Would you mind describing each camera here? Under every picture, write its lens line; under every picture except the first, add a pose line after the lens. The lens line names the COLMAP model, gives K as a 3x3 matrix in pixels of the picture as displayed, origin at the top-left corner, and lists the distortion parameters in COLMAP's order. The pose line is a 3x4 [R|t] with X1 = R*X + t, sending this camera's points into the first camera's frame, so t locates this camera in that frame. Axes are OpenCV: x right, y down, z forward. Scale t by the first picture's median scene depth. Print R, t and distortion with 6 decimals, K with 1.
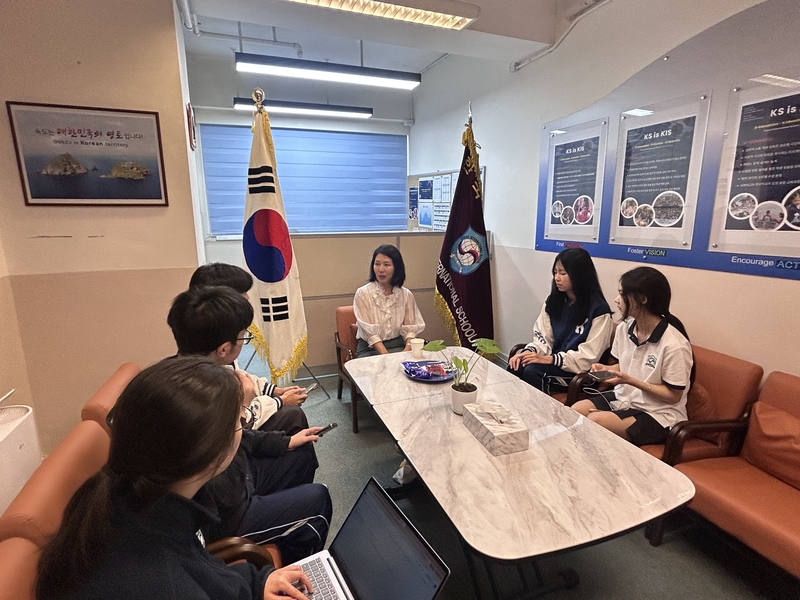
lens RADIAL K [[413.0, 0, 398.3], [0, 413.0, 299.3], [0, 0, 1]] dist [-0.012321, 0.003678]
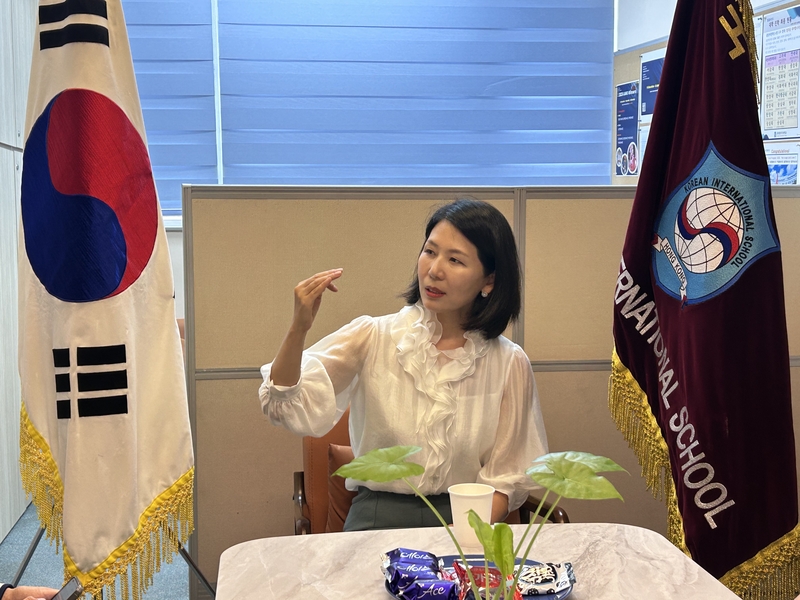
lens RADIAL K [[1144.9, 0, 408.6], [0, 1144.9, 302.1], [0, 0, 1]] dist [0.056437, 0.000000]
pose [[0.975271, 0.019196, -0.220176, 0.143707], [-0.045493, 0.992323, -0.114998, 0.049031], [0.216278, 0.122171, 0.968658, 0.125142]]
